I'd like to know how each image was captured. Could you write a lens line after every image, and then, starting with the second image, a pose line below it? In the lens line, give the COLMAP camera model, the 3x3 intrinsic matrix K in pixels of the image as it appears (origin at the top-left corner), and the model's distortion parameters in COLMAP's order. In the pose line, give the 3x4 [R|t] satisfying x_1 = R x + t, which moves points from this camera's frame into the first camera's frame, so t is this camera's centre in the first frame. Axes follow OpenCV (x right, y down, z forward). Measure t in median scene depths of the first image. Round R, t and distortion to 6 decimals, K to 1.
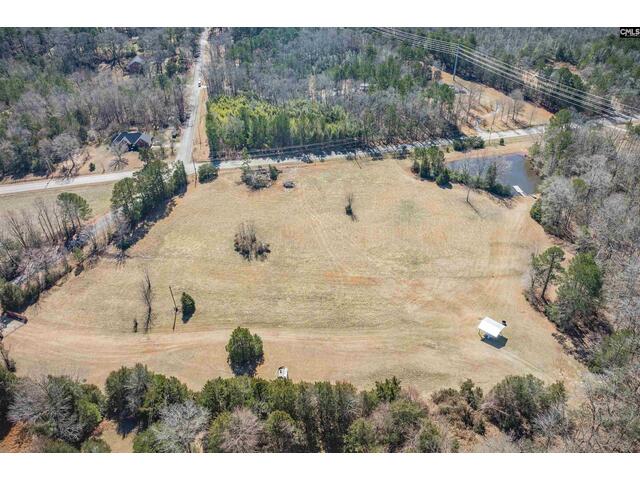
lens RADIAL K [[464.3, 0, 319.7], [0, 464.3, 240.0], [0, 0, 1]] dist [-0.054999, 0.006035]
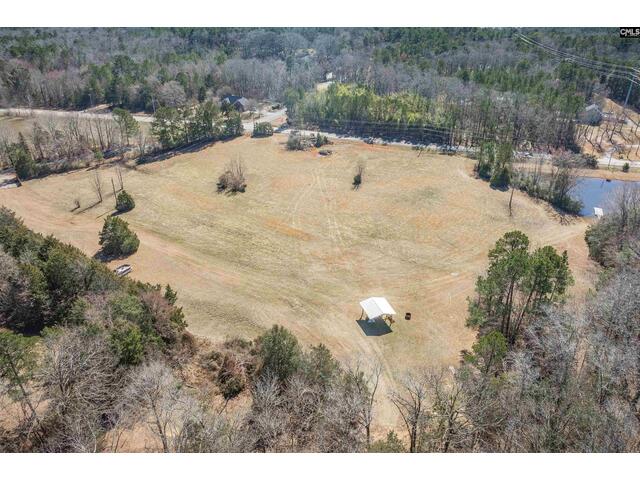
lens RADIAL K [[464.3, 0, 320.6], [0, 464.3, 240.7], [0, 0, 1]] dist [-0.054999, 0.006035]
pose [[0.871832, 0.252136, -0.419925, 0.362947], [-0.296978, 0.953878, -0.043838, 0.093268], [0.389504, 0.162927, 0.906500, 0.193058]]
